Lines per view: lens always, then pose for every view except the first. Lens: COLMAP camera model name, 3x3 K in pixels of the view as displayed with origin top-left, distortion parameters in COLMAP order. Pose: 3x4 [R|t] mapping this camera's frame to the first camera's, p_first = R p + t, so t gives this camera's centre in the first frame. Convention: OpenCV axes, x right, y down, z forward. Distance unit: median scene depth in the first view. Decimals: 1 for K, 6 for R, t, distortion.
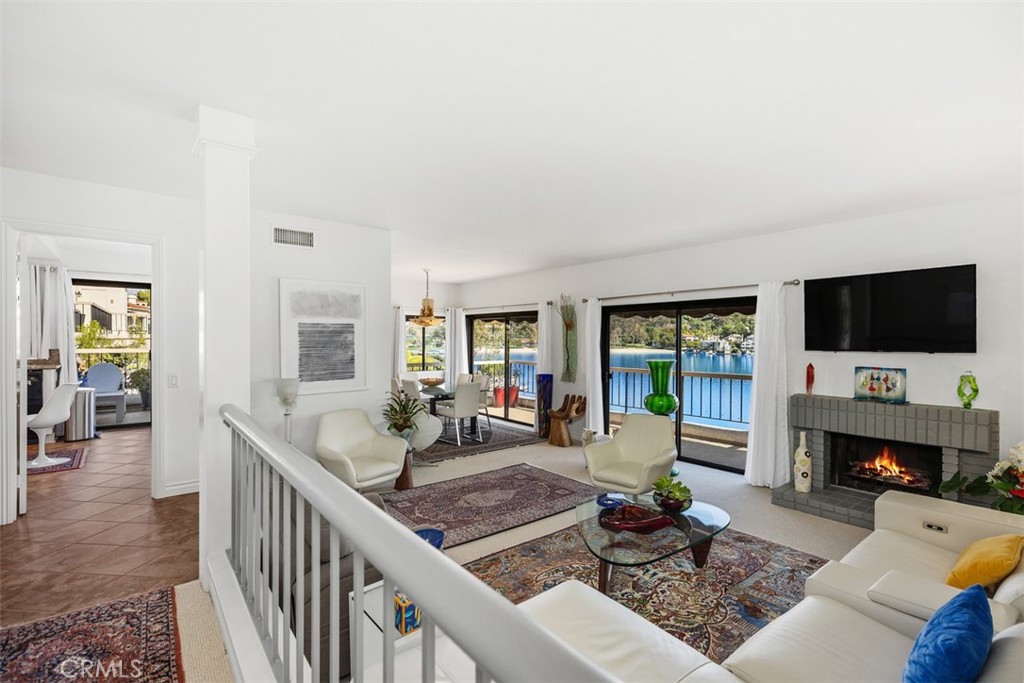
lens RADIAL K [[462.5, 0, 512.6], [0, 462.5, 334.1], [0, 0, 1]] dist [0.007832, 0.000384]
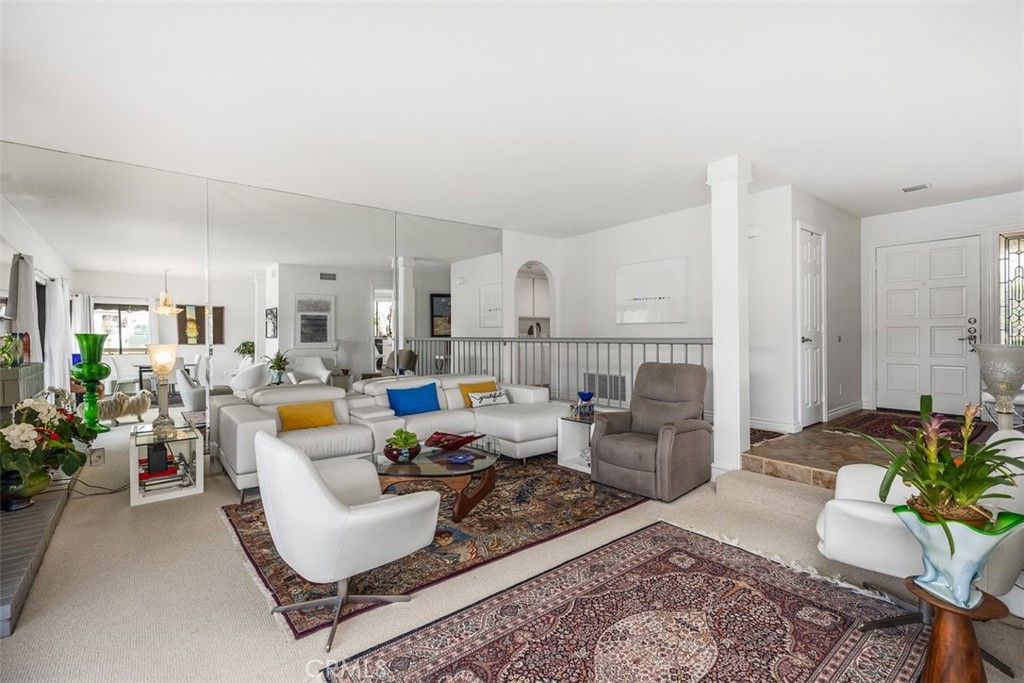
lens RADIAL K [[457.0, 0, 512.0], [0, 457.0, 341.5], [0, 0, 1]] dist [-0.000500, -0.000227]
pose [[-0.999973, 0.006699, 0.003130, 0.068882], [0.006710, 0.999972, 0.003425, 0.082098], [-0.003107, 0.003446, -0.999989, 1.413783]]
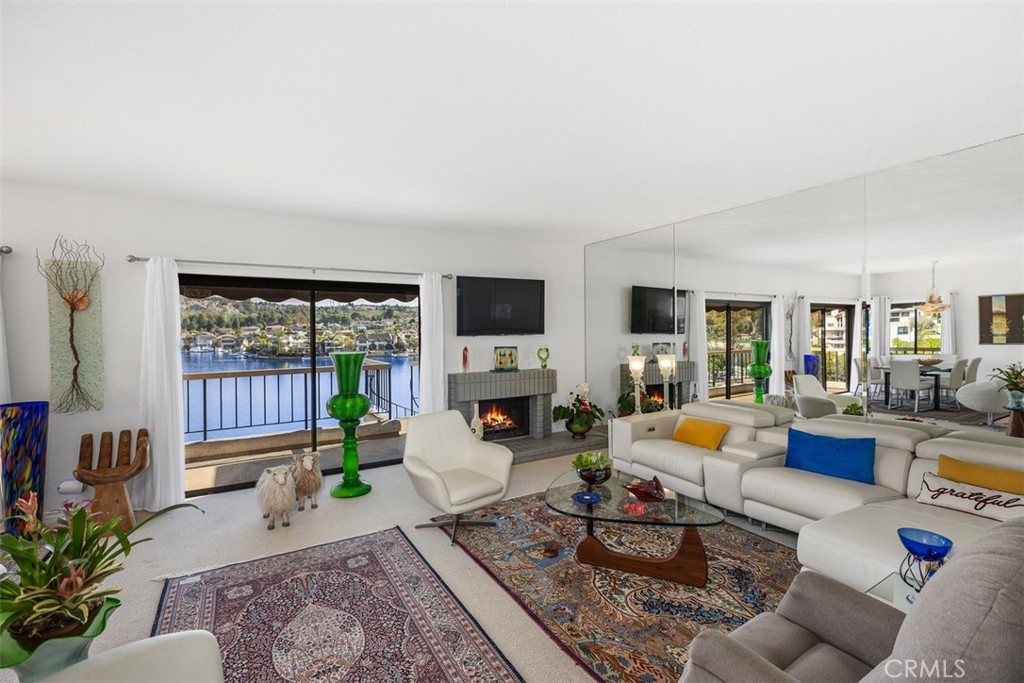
lens RADIAL K [[458.3, 0, 510.6], [0, 458.3, 333.8], [0, 0, 1]] dist [0.004356, 0.000066]
pose [[0.143230, -0.007386, 0.989662, -0.511851], [-0.000701, 0.999971, 0.007564, 0.022025], [-0.989689, -0.001777, 0.143221, 0.735335]]
